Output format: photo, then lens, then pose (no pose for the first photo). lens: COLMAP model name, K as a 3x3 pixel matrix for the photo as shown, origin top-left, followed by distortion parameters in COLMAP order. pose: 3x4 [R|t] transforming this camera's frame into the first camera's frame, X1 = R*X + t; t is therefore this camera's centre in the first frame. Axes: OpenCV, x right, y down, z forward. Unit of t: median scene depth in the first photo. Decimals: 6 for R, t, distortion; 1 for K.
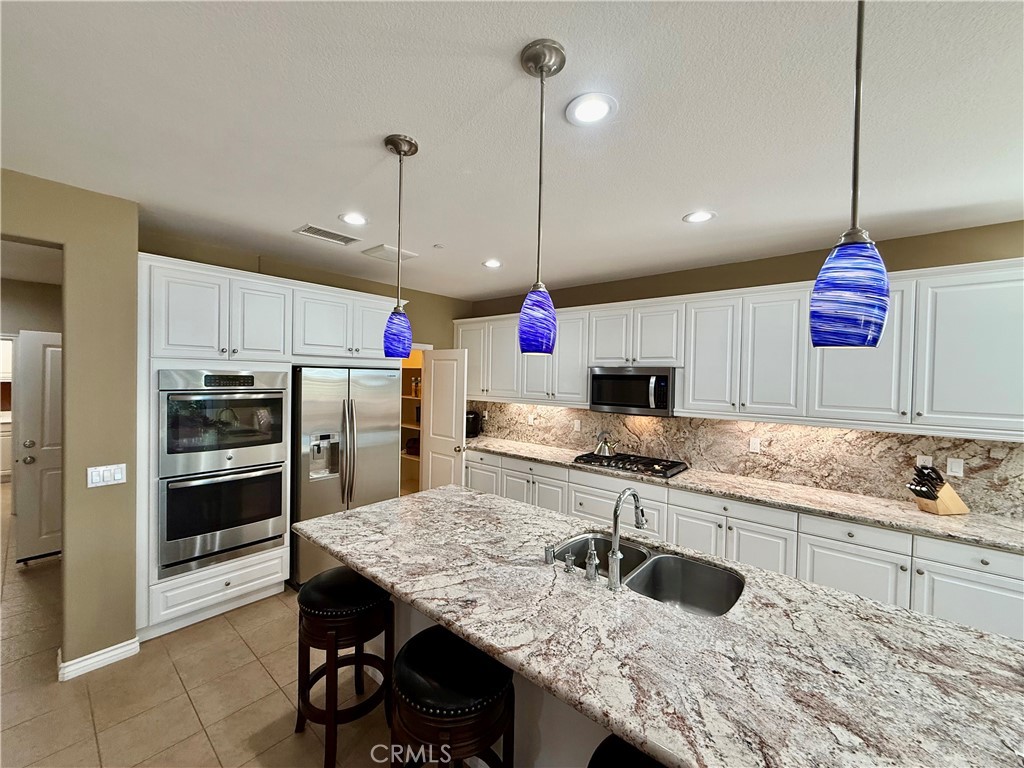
lens RADIAL K [[408.2, 0, 511.9], [0, 408.2, 382.4], [0, 0, 1]] dist [0.003507, 0.000160]
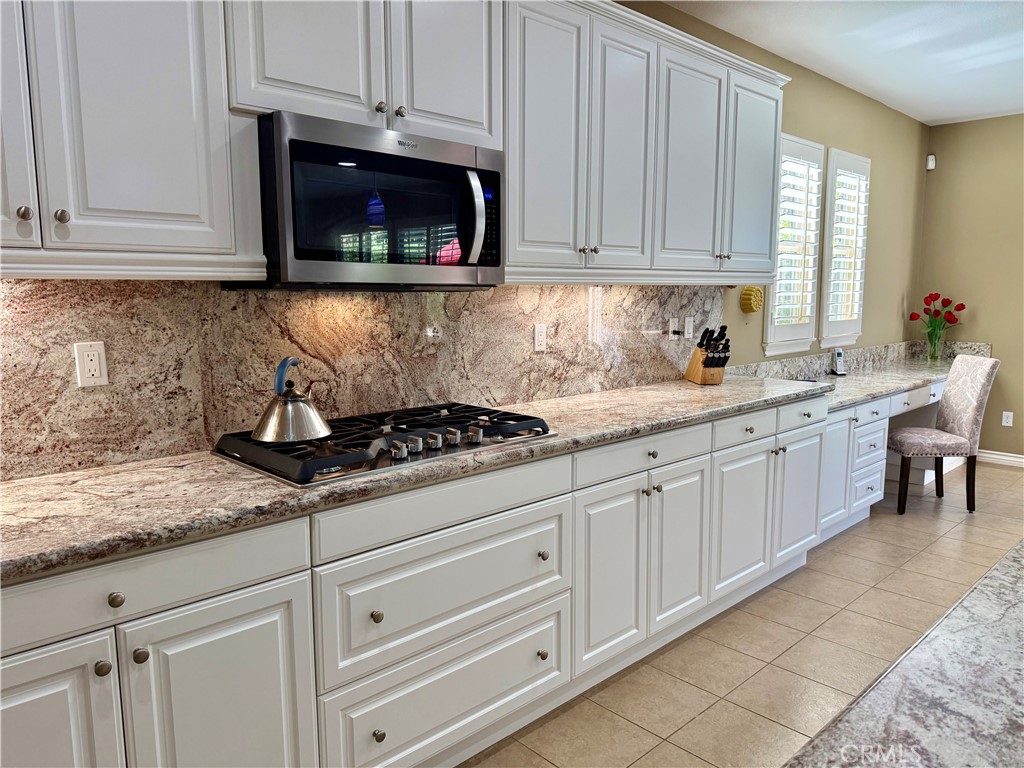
lens RADIAL K [[723.9, 0, 513.3], [0, 723.9, 387.1], [0, 0, 1]] dist [0.044920, 0.002683]
pose [[0.092564, -0.147593, 0.984707, -0.314084], [0.020204, 0.989028, 0.146341, 0.082233], [-0.995502, 0.006349, 0.094530, 0.951827]]
